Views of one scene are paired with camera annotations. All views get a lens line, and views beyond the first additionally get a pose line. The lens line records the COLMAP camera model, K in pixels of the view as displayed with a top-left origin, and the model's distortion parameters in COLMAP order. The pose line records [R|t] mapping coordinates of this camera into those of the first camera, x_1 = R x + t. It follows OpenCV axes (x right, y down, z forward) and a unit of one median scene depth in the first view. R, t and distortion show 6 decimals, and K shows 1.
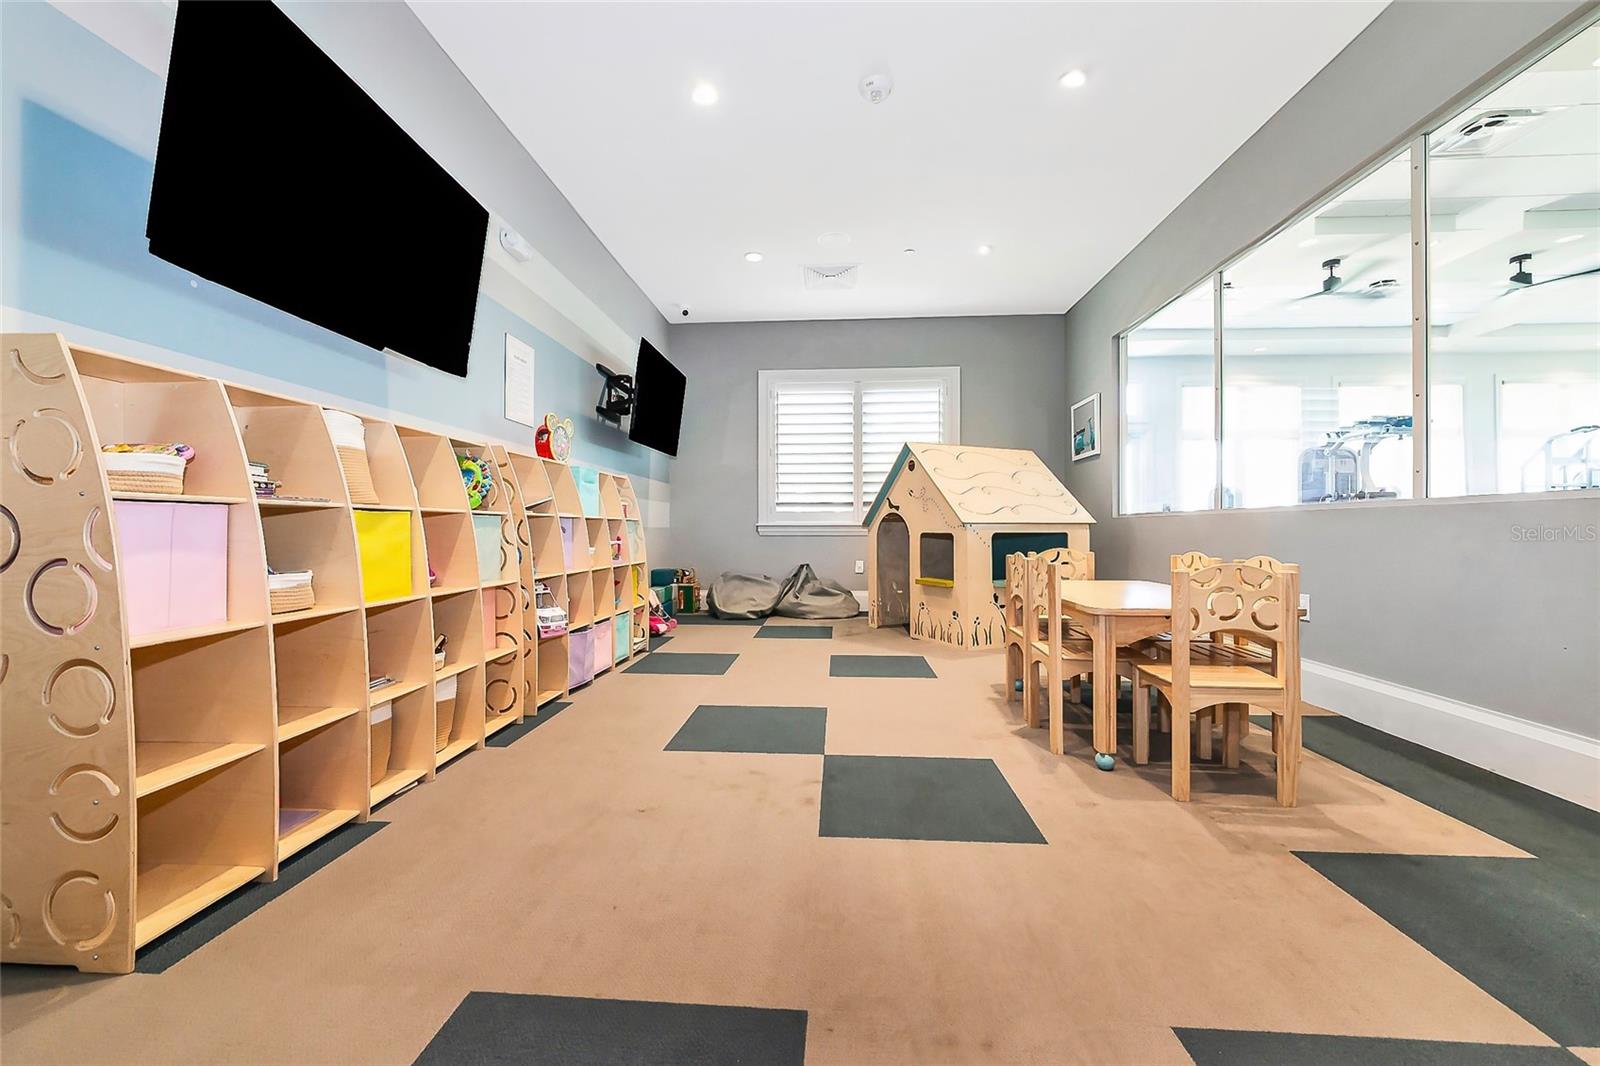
lens RADIAL K [[626.0, 0, 800.0], [0, 626.0, 533.0], [0, 0, 1]] dist [-0.002827, -0.000239]
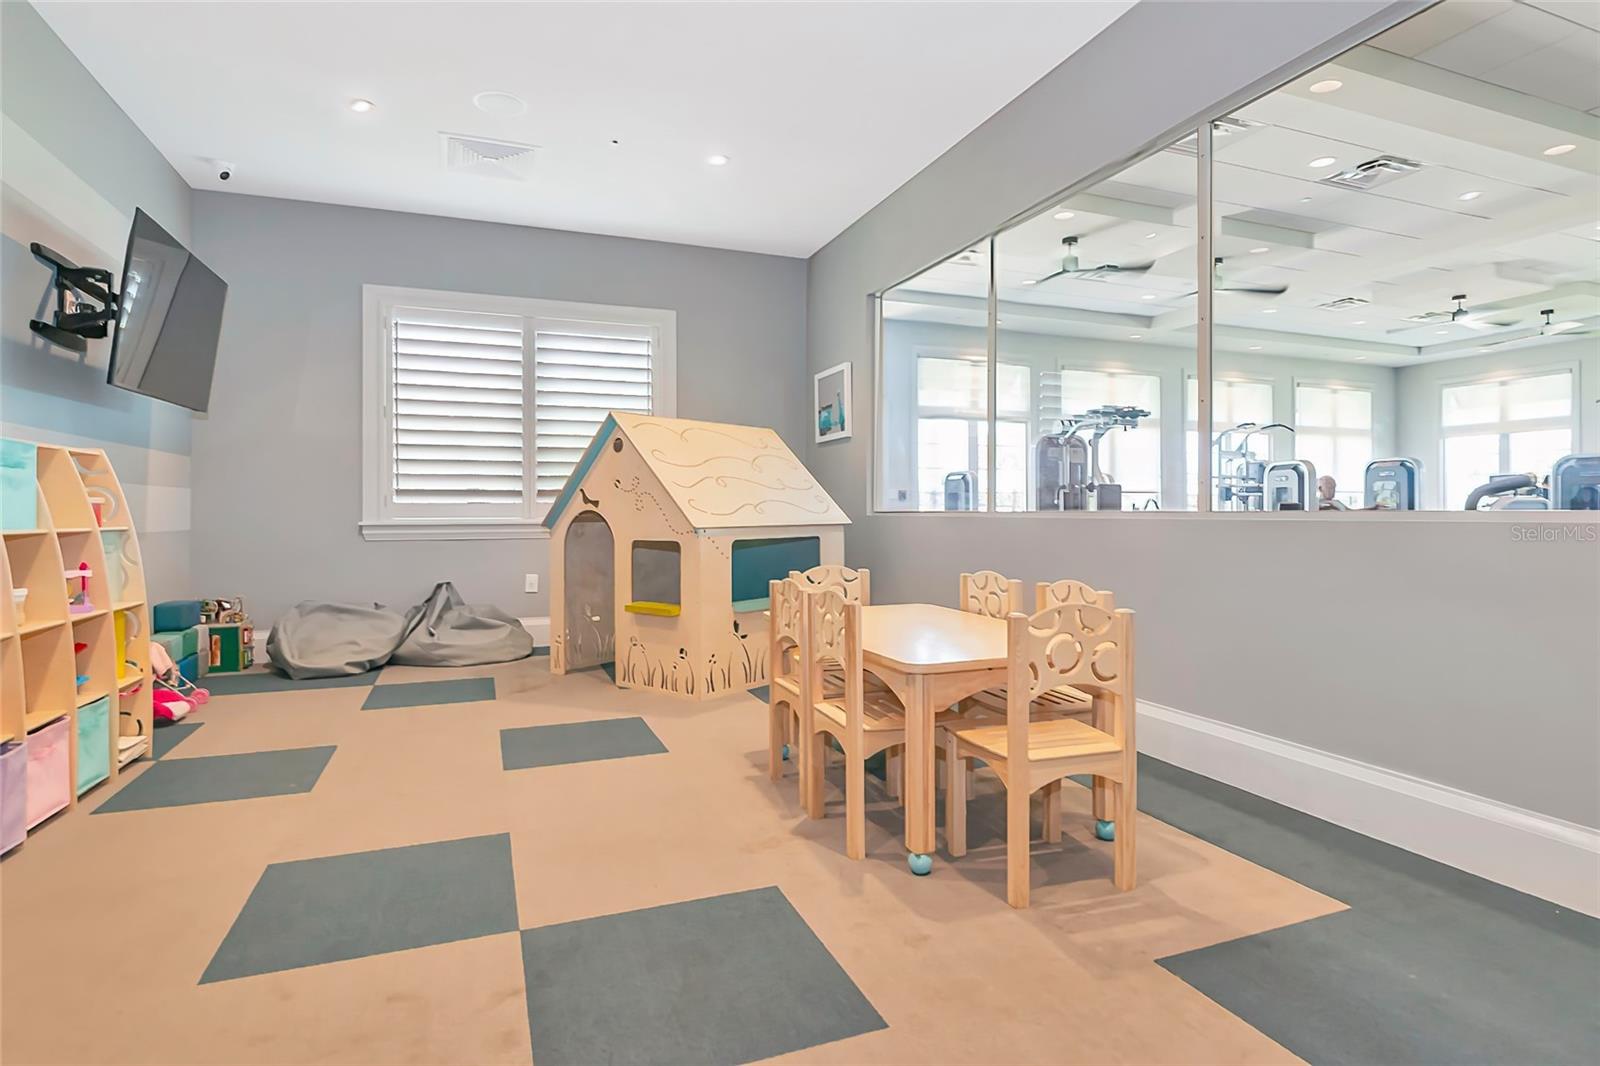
lens RADIAL K [[800.1, 0, 806.6], [0, 800.1, 499.9], [0, 0, 1]] dist [0.009798, -0.013054]
pose [[0.897286, -0.007053, 0.441394, -0.032707], [0.013290, 0.999851, -0.011039, -0.035113], [-0.441250, 0.015771, 0.897245, 0.099958]]
